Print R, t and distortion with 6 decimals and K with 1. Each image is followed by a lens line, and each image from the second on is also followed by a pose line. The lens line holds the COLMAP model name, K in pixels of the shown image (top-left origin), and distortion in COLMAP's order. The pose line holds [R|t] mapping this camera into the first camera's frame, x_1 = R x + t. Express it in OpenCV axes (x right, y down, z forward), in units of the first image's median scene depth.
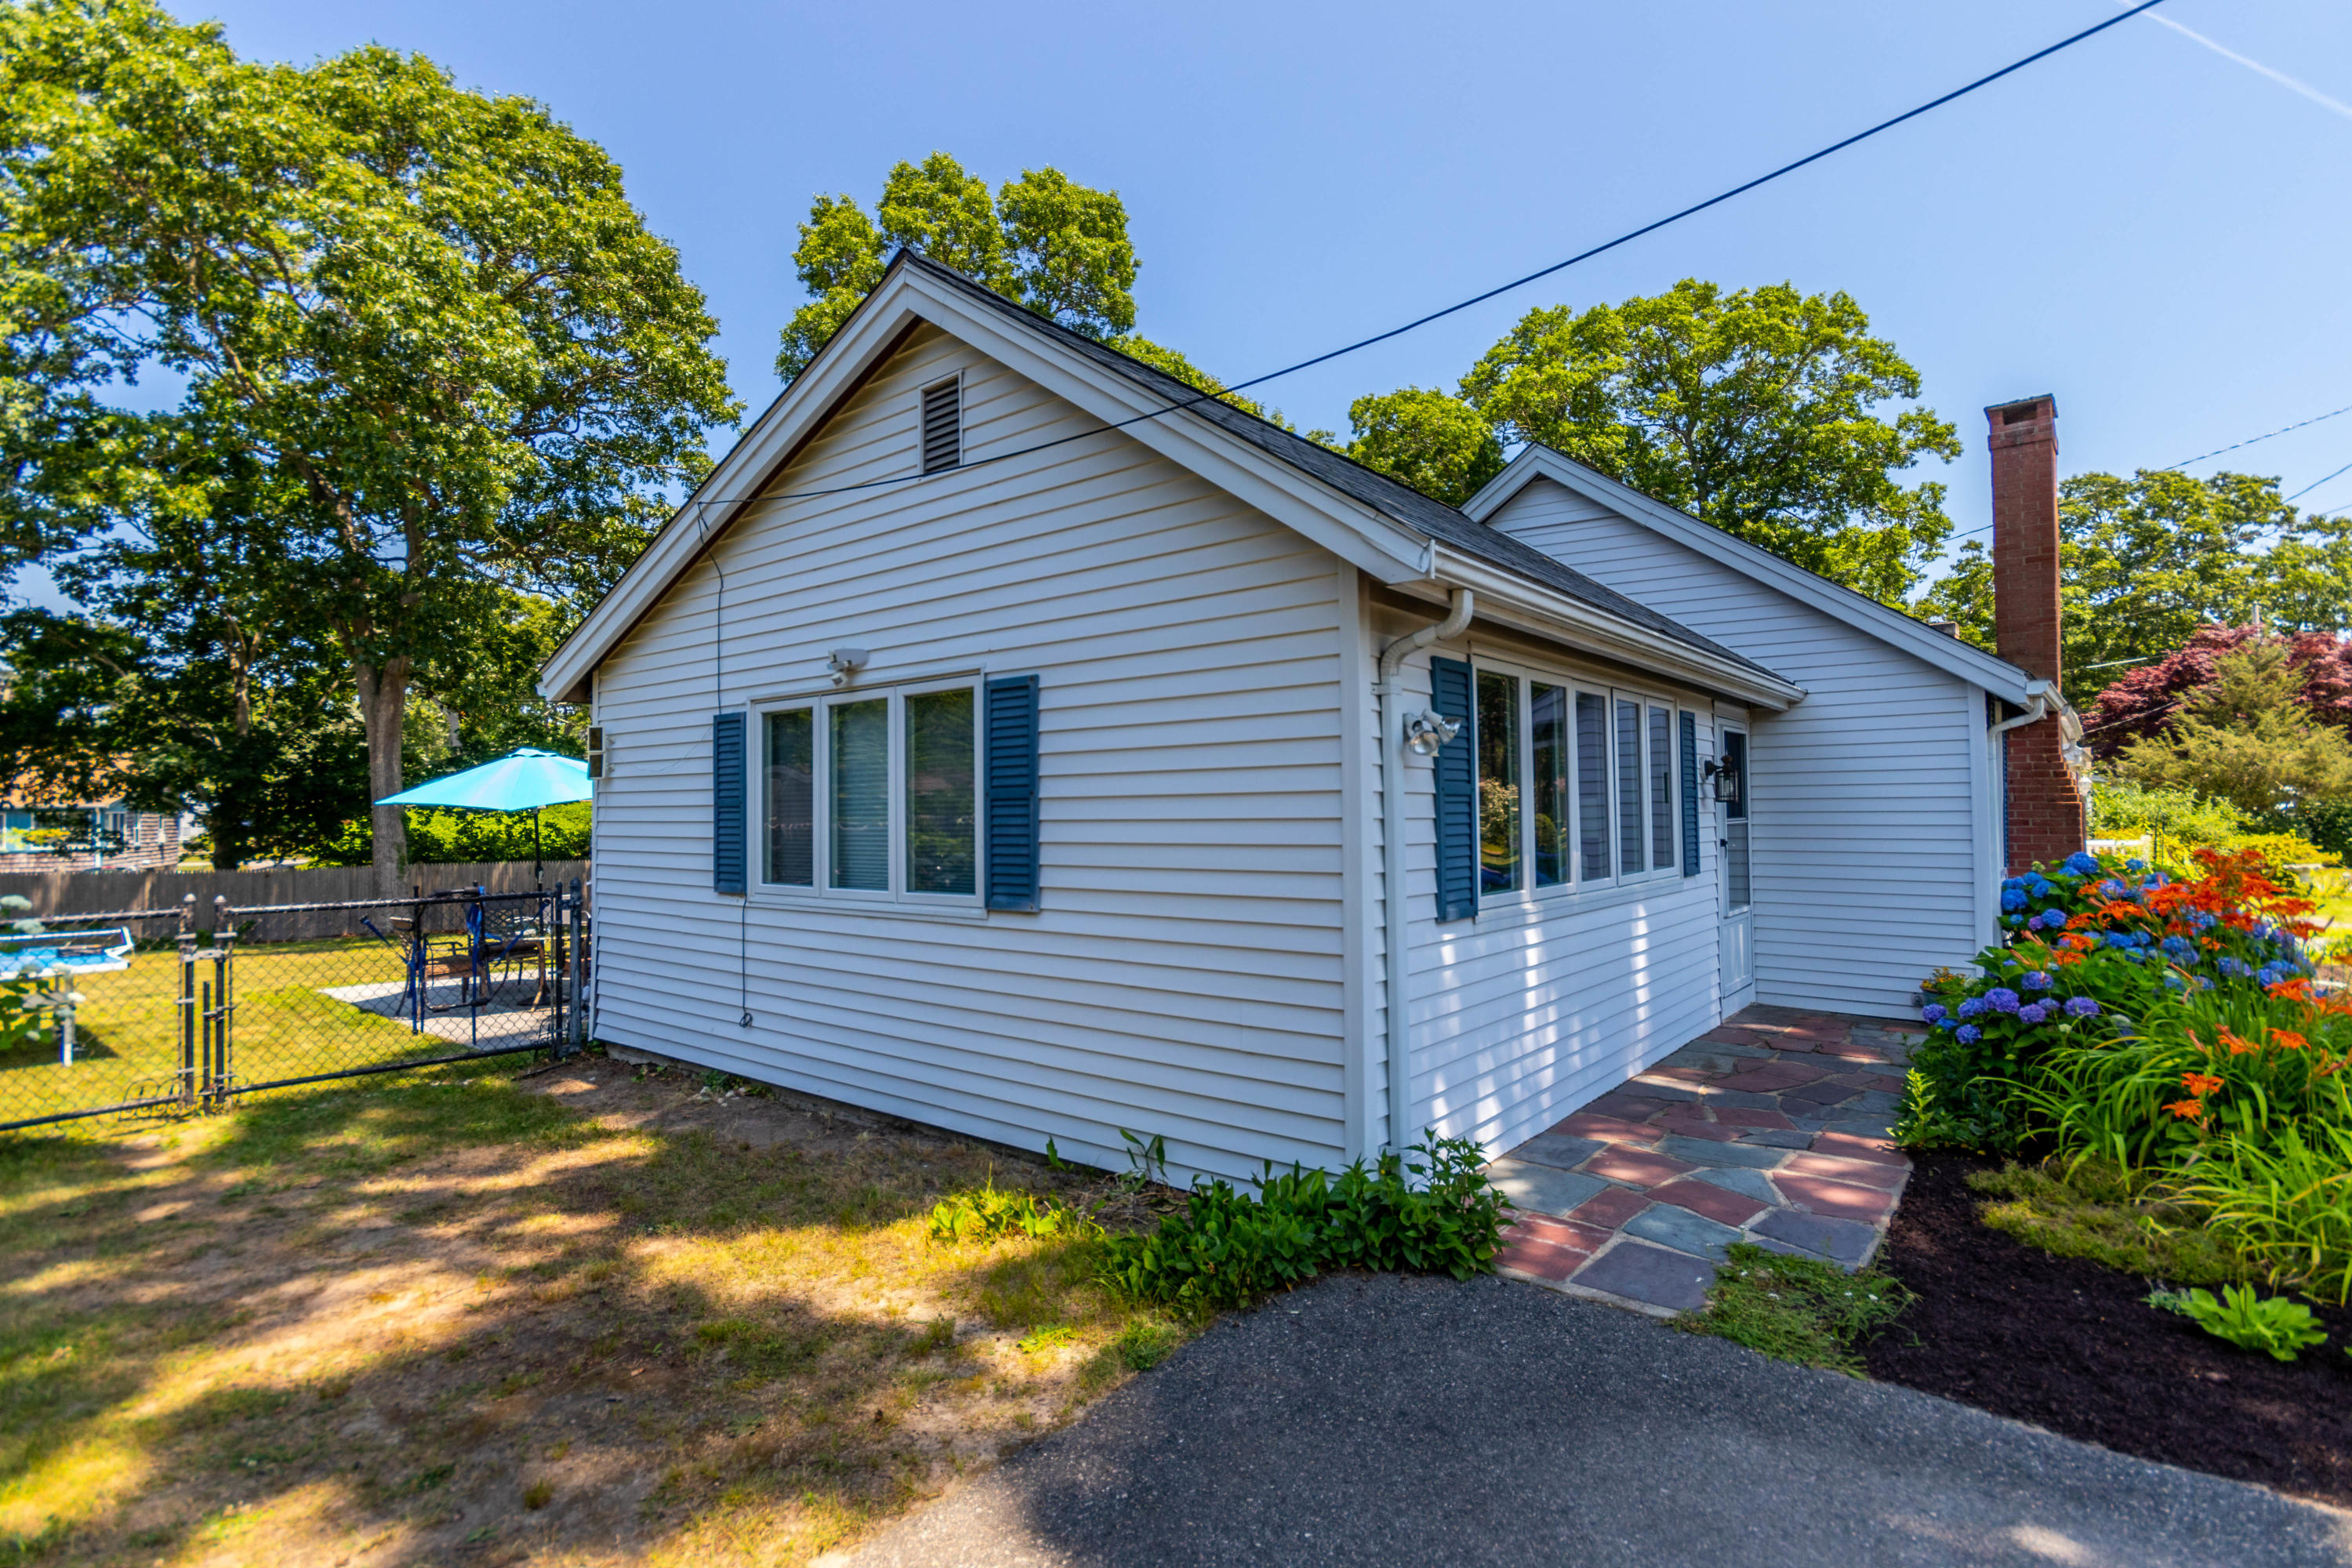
lens RADIAL K [[1105.0, 0, 1163.6], [0, 1105.0, 785.9], [0, 0, 1]] dist [0.000700, 0.000247]
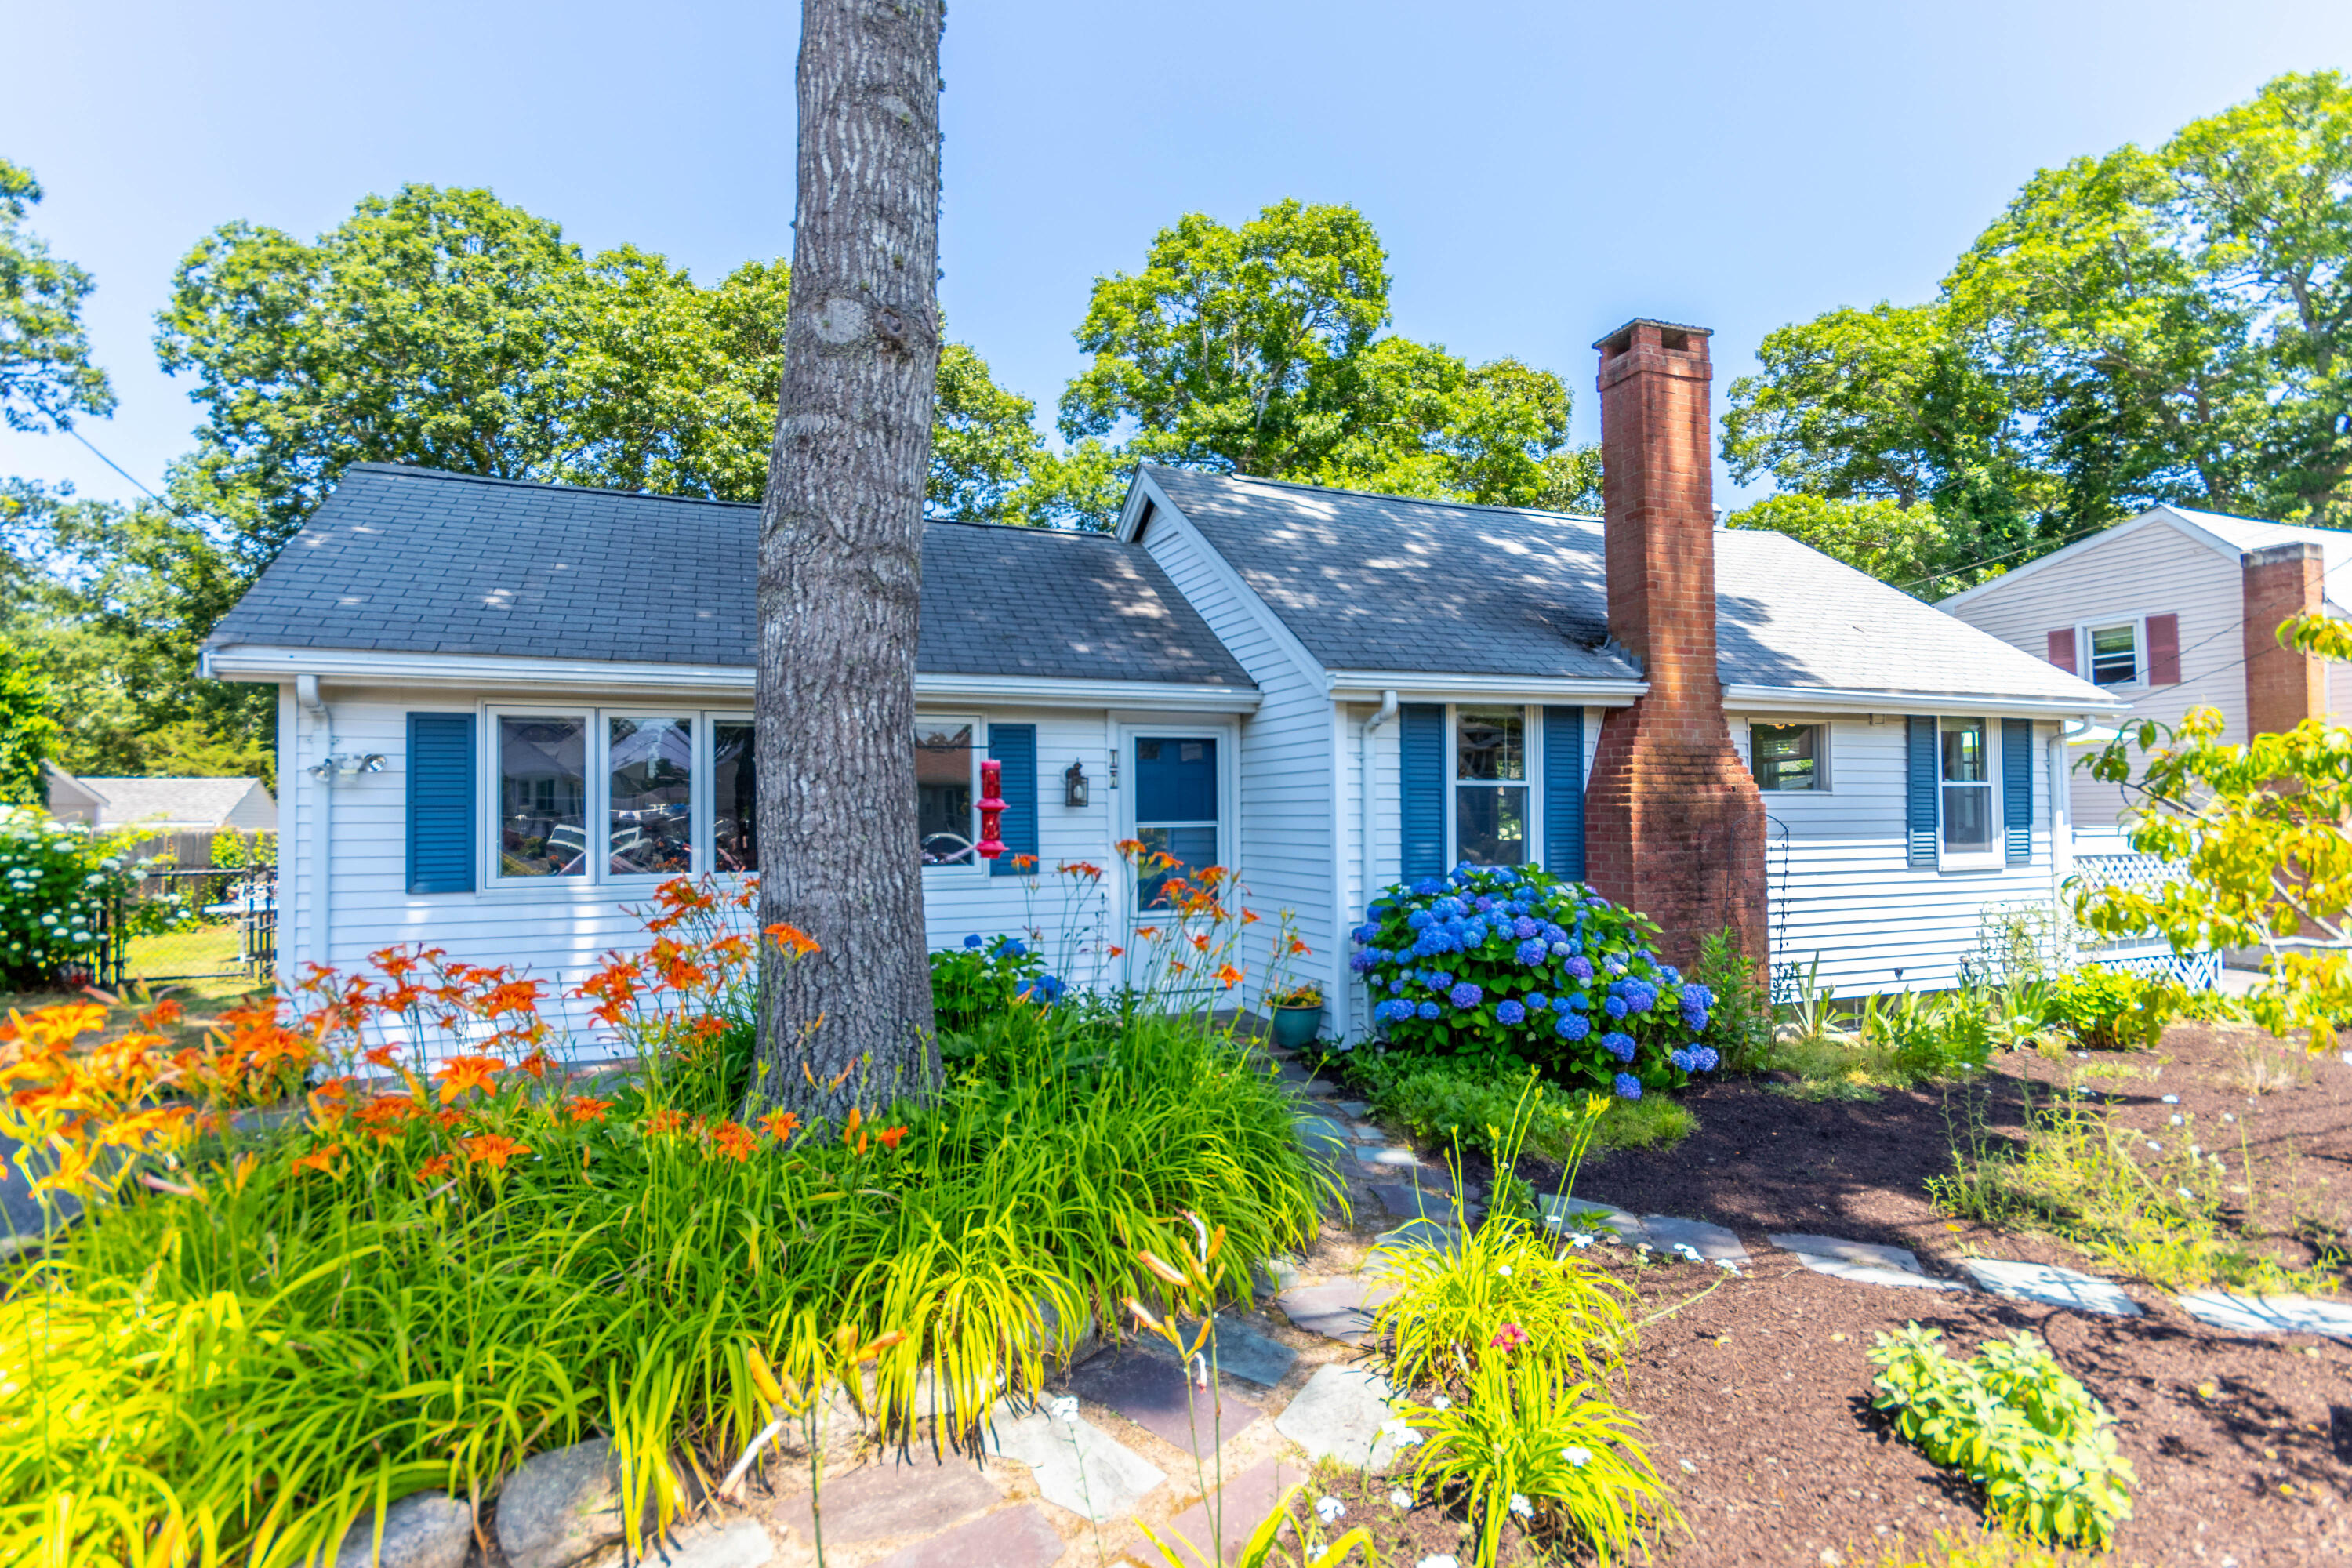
lens RADIAL K [[1105.0, 0, 1178.6], [0, 1105.0, 786.0], [0, 0, 1]] dist [0.000700, 0.000247]
pose [[0.878012, -0.011851, -0.478491, 0.302370], [0.012738, 0.999918, -0.001391, -0.002570], [0.478468, -0.004873, 0.878091, 0.029389]]
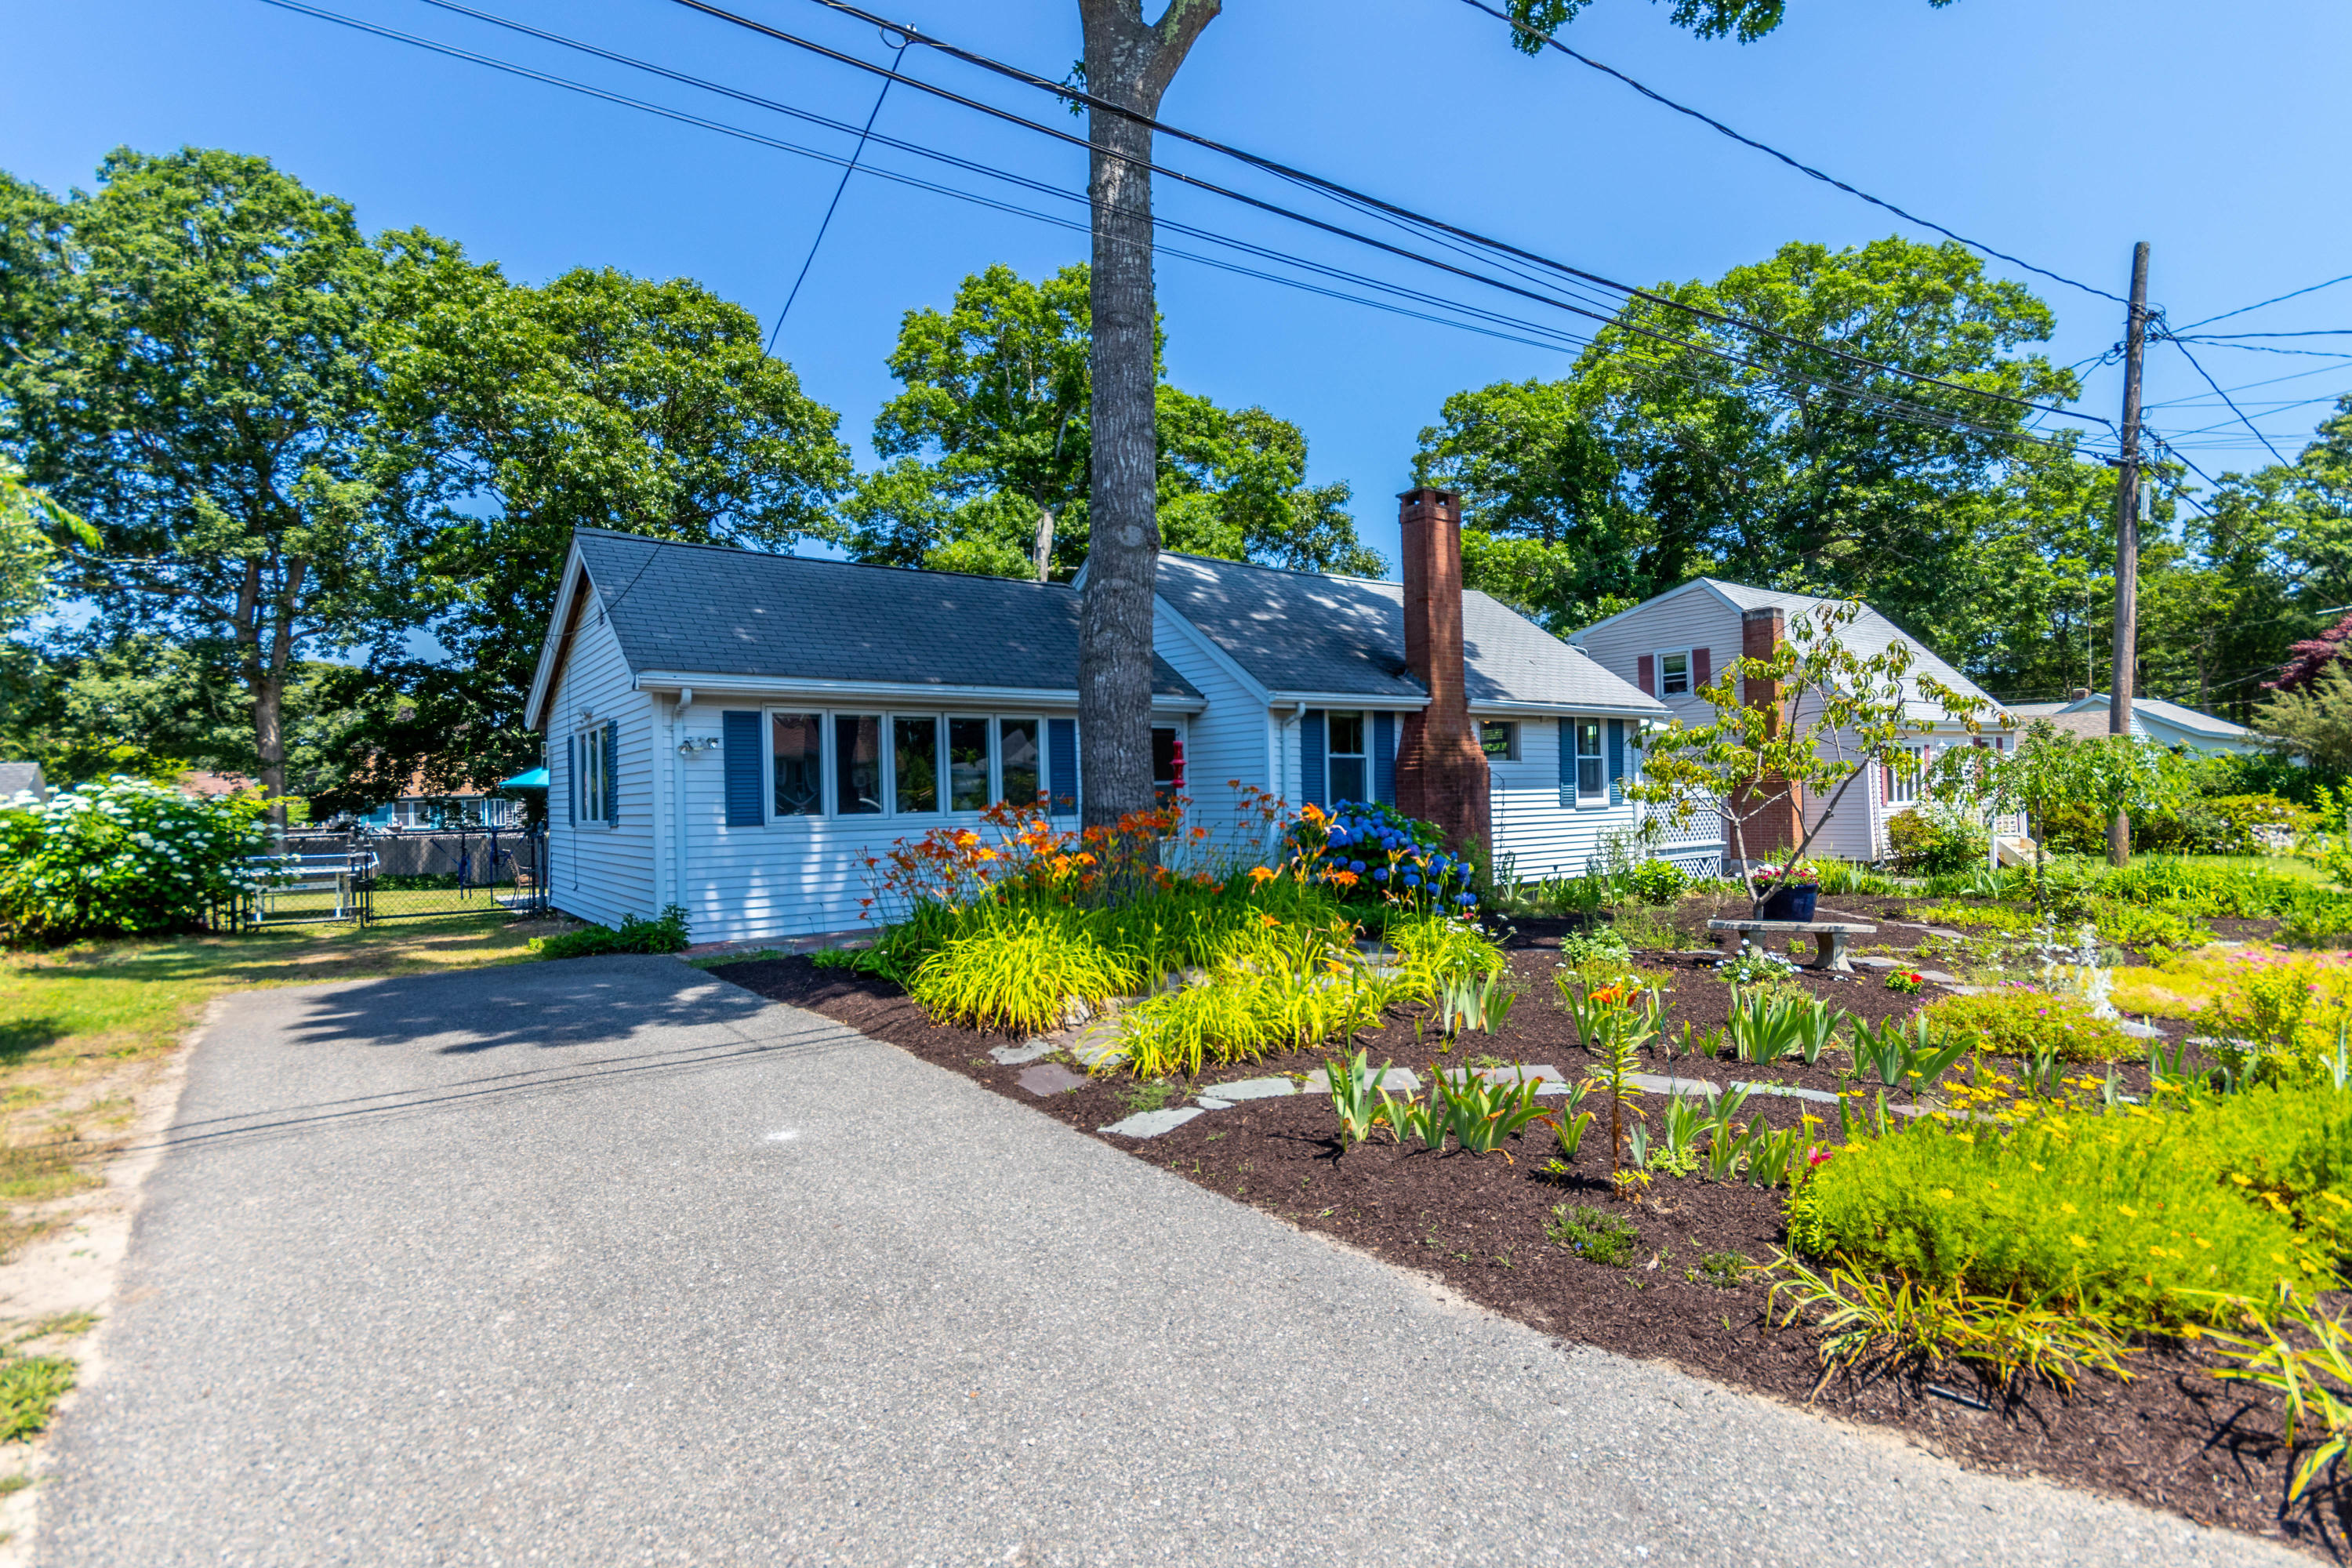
lens RADIAL K [[1105.0, 0, 1169.1], [0, 1105.0, 783.6], [0, 0, 1]] dist [0.000700, 0.000247]
pose [[0.970115, -0.014895, -0.242188, 0.278858], [0.018764, 0.999730, 0.013678, 0.001332], [0.241919, -0.017814, 0.970133, -0.170169]]
